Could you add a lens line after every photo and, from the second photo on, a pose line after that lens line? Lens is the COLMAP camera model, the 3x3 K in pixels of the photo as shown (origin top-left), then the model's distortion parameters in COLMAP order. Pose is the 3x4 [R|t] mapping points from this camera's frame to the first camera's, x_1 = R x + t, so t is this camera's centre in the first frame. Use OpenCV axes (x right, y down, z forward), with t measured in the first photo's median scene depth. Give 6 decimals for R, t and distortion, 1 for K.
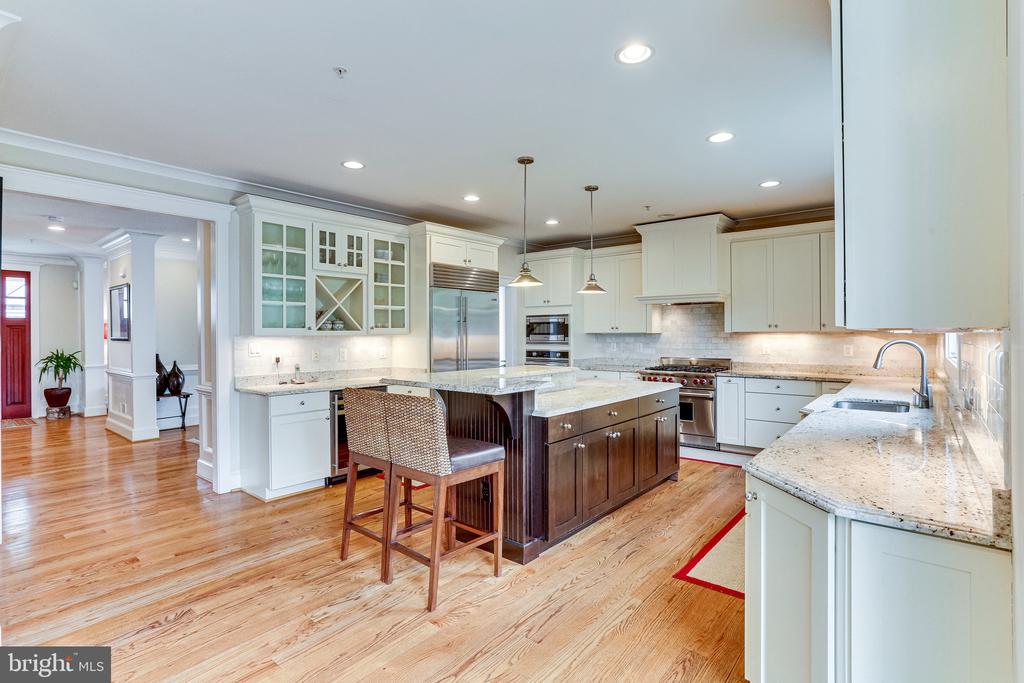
lens RADIAL K [[504.9, 0, 515.9], [0, 504.9, 331.7], [0, 0, 1]] dist [-0.034607, 0.022965]
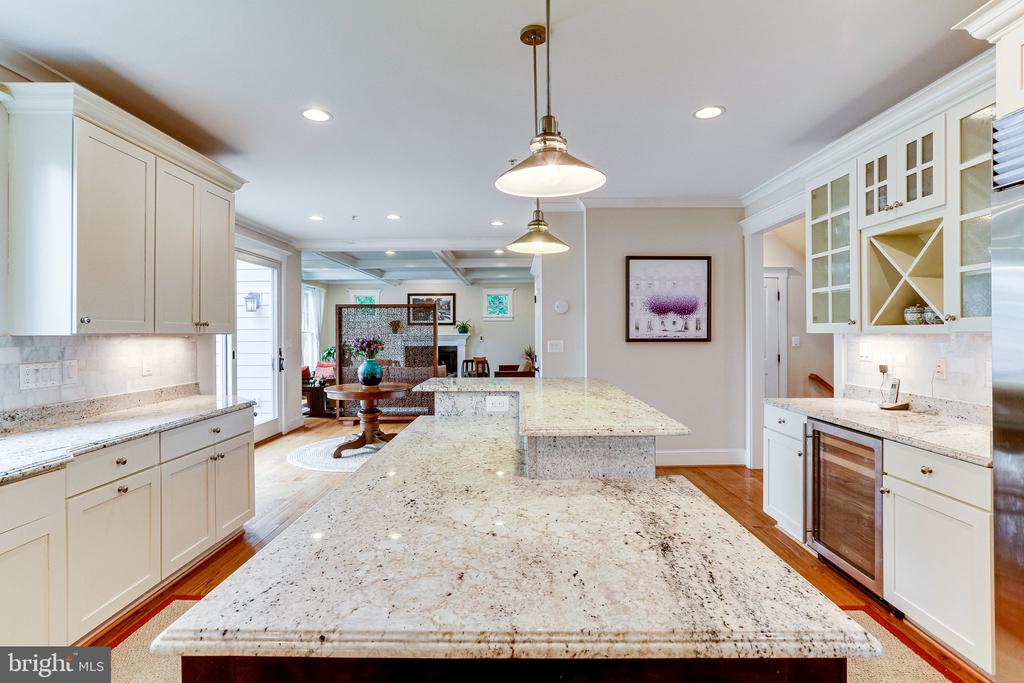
lens RADIAL K [[504.9, 0, 515.9], [0, 504.9, 331.7], [0, 0, 1]] dist [-0.034607, 0.022965]
pose [[-0.772658, 0.006892, -0.634785, 0.314916], [0.008645, 0.999963, 0.000335, 0.001246], [0.634764, -0.005229, -0.772689, 1.126615]]
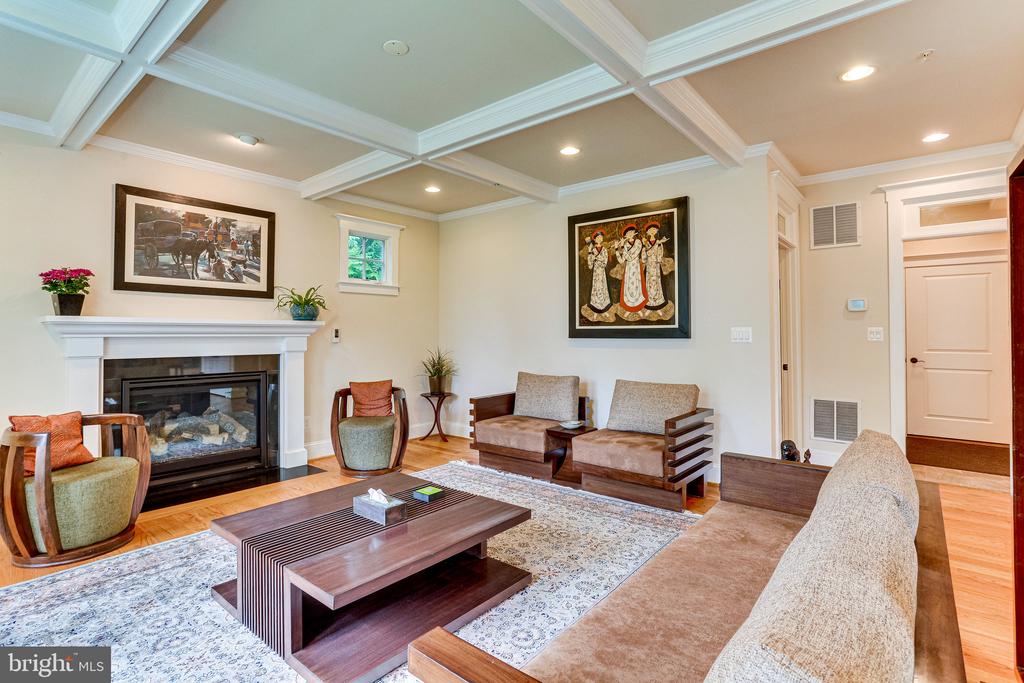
lens RADIAL K [[504.9, 0, 515.9], [0, 504.9, 331.7], [0, 0, 1]] dist [-0.034607, 0.022965]
pose [[-0.008685, -0.005190, -0.999949, 0.112364], [0.003469, 0.999980, -0.005221, 0.017597], [0.999956, -0.003515, -0.008667, 0.341854]]
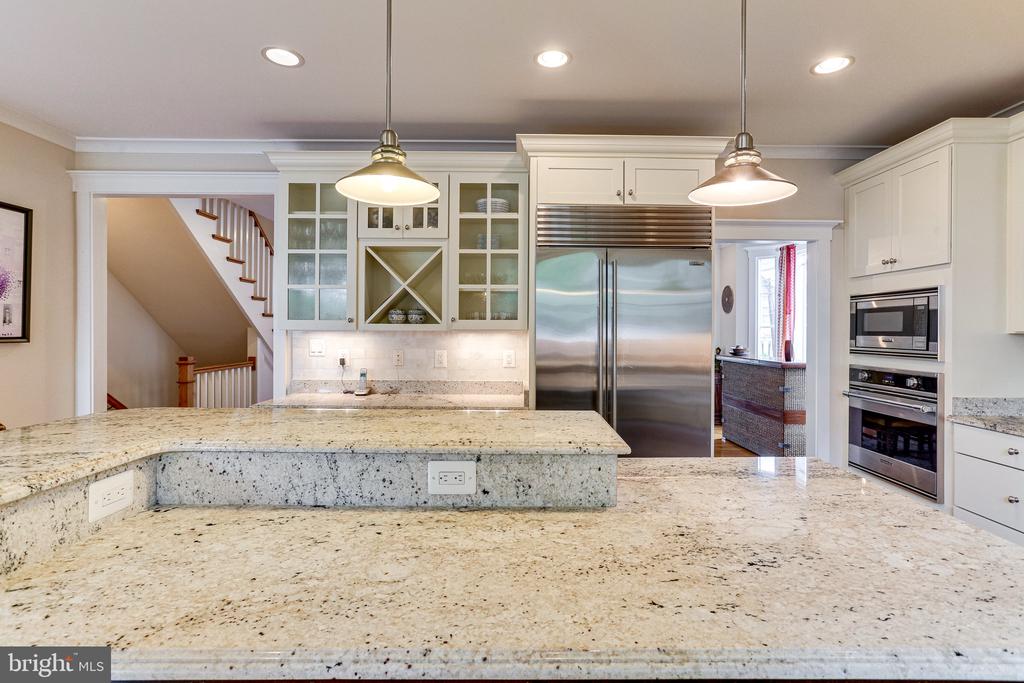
lens RADIAL K [[504.9, 0, 515.9], [0, 504.9, 331.7], [0, 0, 1]] dist [-0.034607, 0.022965]
pose [[0.643002, 0.009544, -0.765805, 0.270727], [-0.006668, 0.999954, 0.006863, 0.002832], [0.765836, 0.000693, 0.643036, 0.659463]]
